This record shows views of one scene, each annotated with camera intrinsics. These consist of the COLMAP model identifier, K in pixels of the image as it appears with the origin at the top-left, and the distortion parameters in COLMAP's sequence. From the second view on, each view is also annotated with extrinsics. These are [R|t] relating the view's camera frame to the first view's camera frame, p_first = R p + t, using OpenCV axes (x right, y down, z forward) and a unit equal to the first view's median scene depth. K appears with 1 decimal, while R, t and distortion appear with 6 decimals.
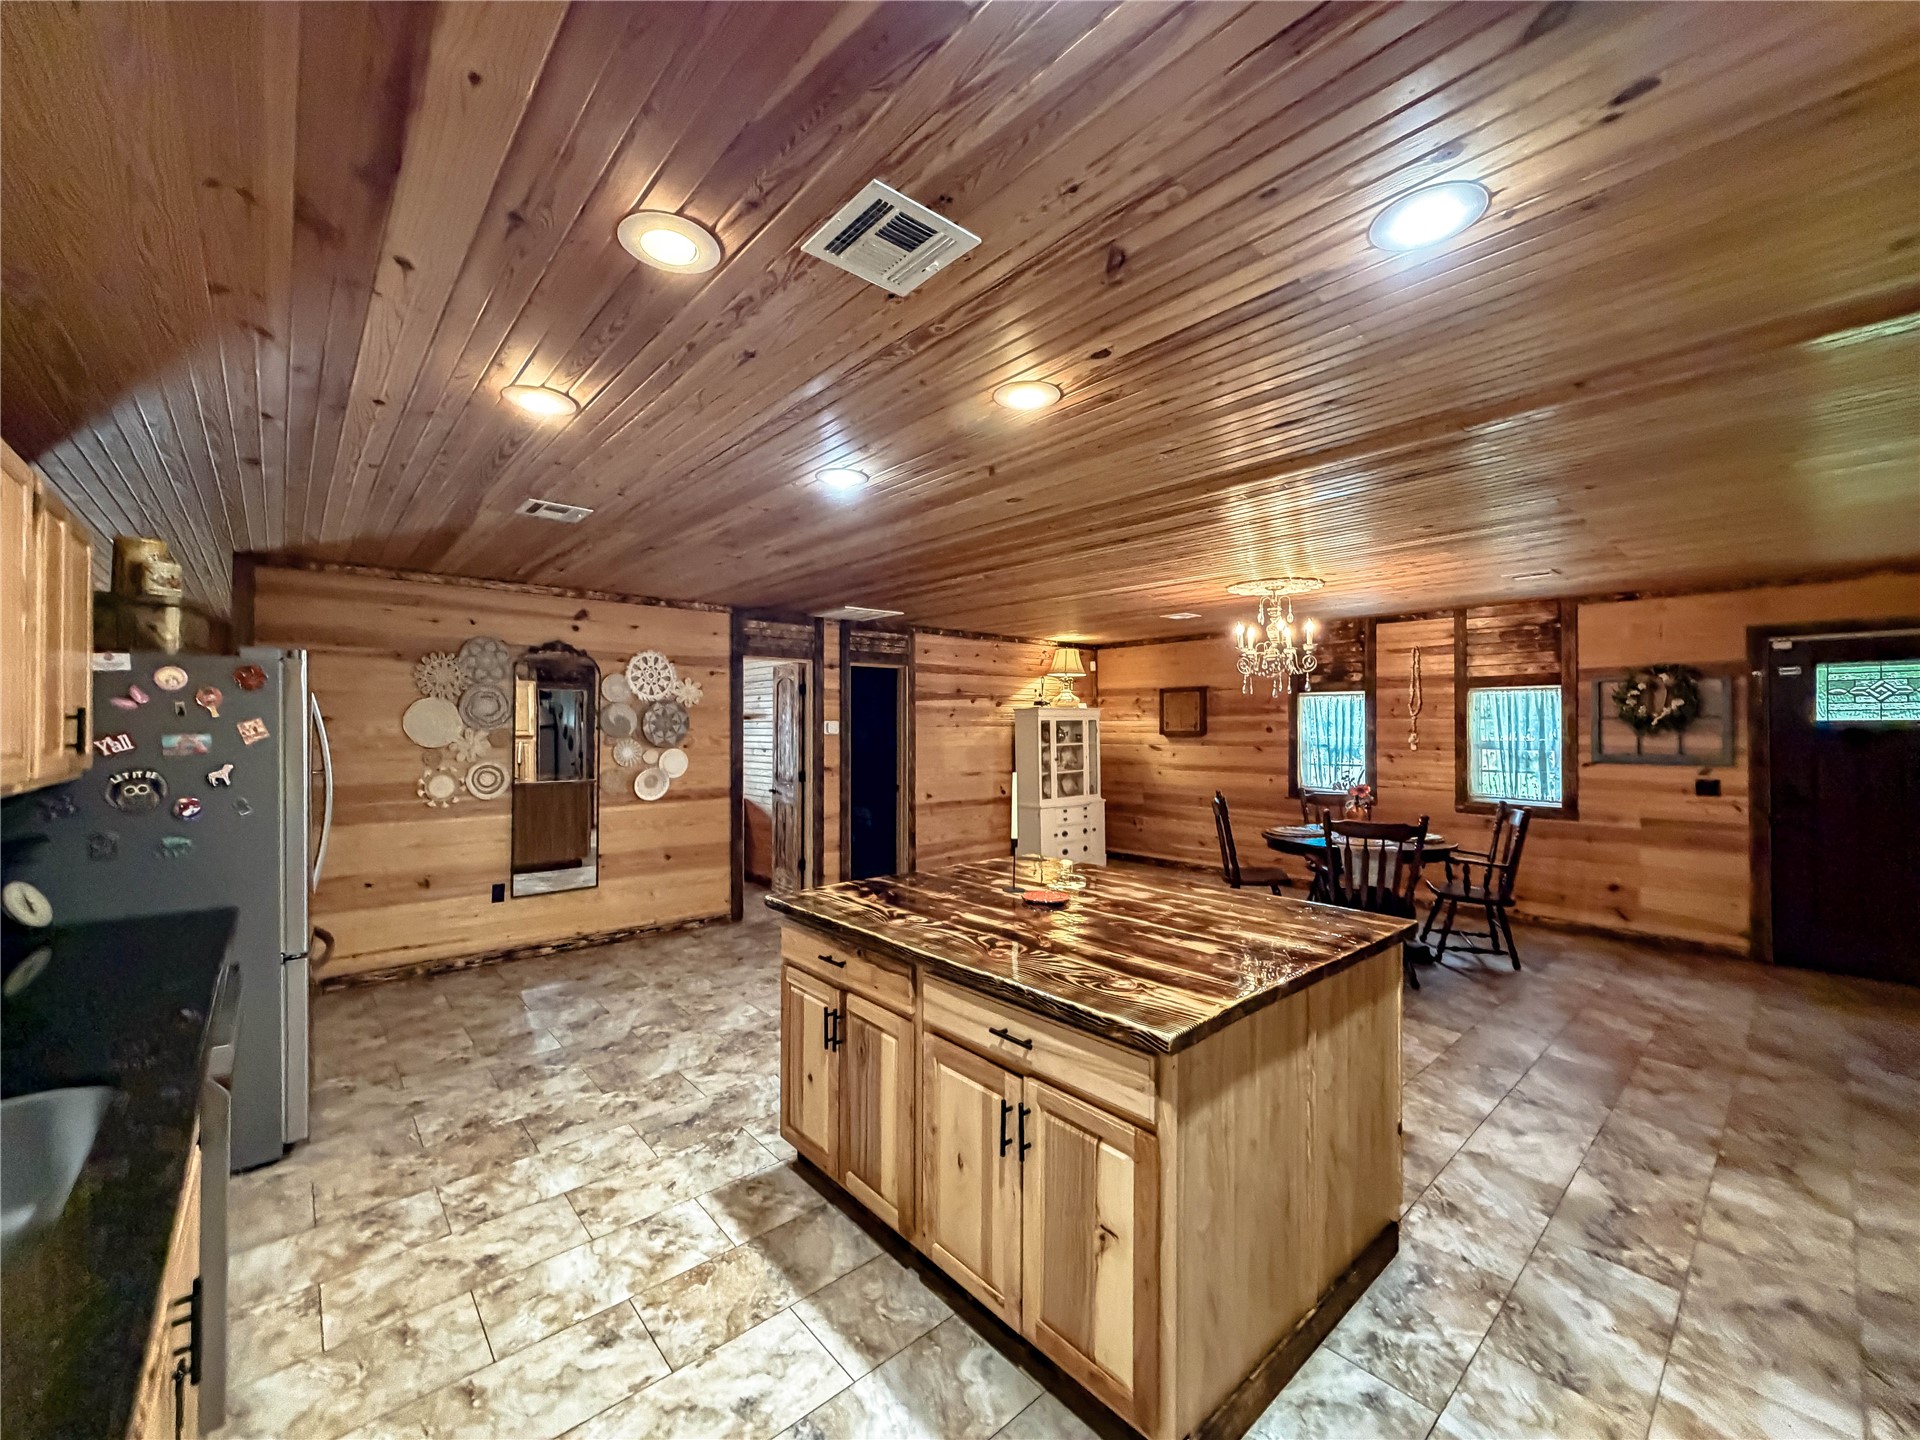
lens RADIAL K [[764.4, 0, 954.7], [0, 764.4, 722.5], [0, 0, 1]] dist [0.000264, 0.000101]
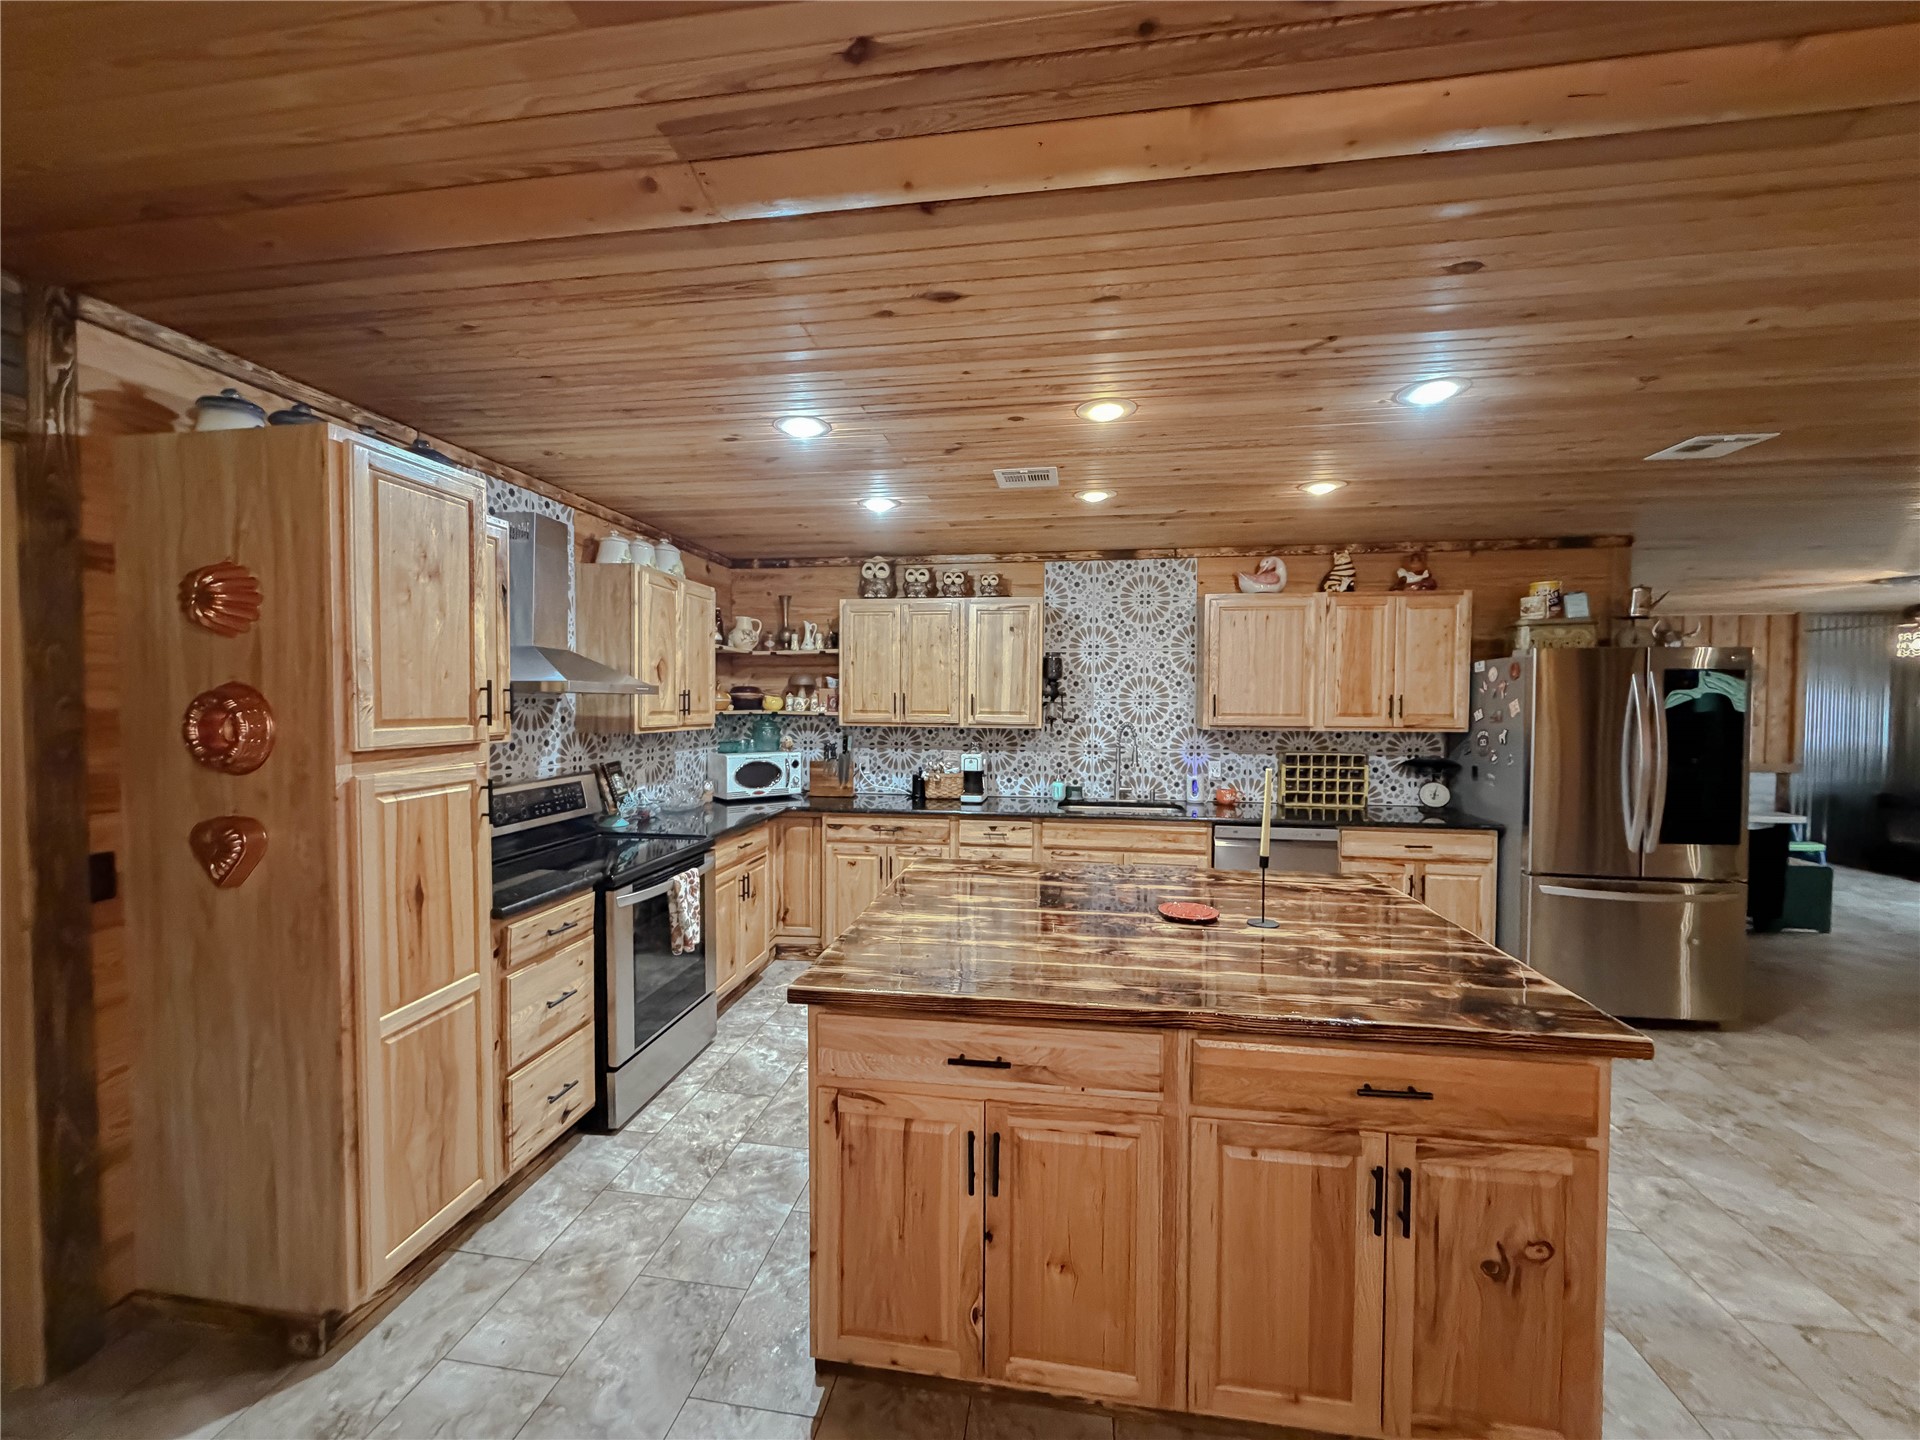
lens RADIAL K [[764.4, 0, 954.4], [0, 764.4, 723.0], [0, 0, 1]] dist [0.000264, 0.000101]
pose [[-0.771294, 0.016635, -0.636261, 0.387760], [0.000378, 0.999670, 0.025677, 0.001029], [0.636478, 0.019564, -0.771046, 0.680260]]
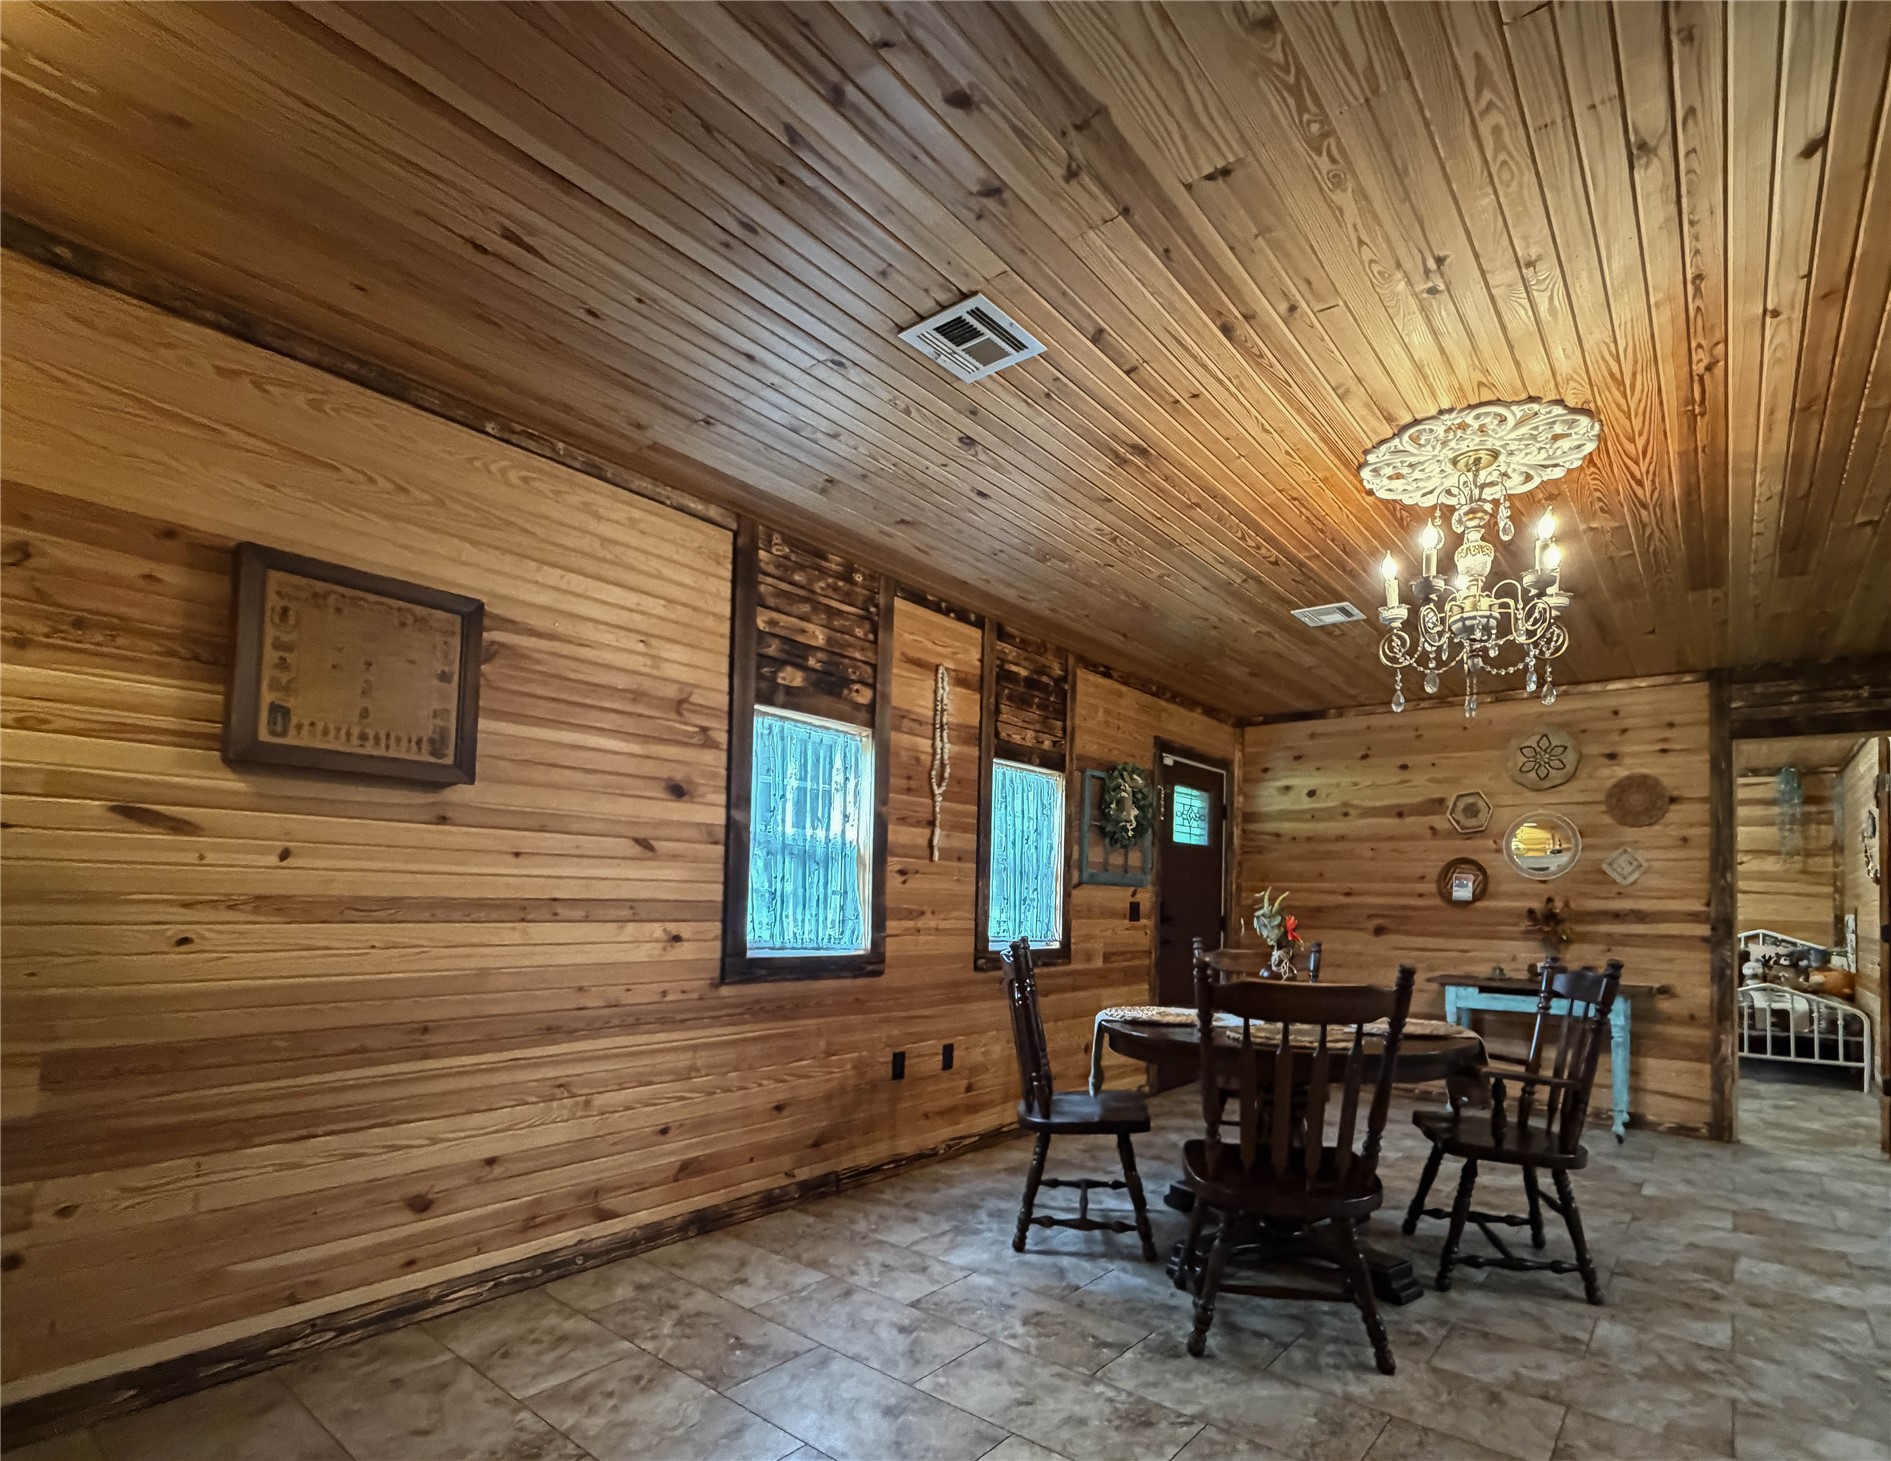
lens RADIAL K [[938.6, 0, 1014.8], [0, 938.6, 866.3], [0, 0, 1]] dist [0.005749, 0.000264]
pose [[-0.194371, 0.031017, 0.980438, -0.039303], [-0.030705, 0.998818, -0.037686, 0.073190], [-0.980447, -0.037429, -0.193189, 1.248082]]
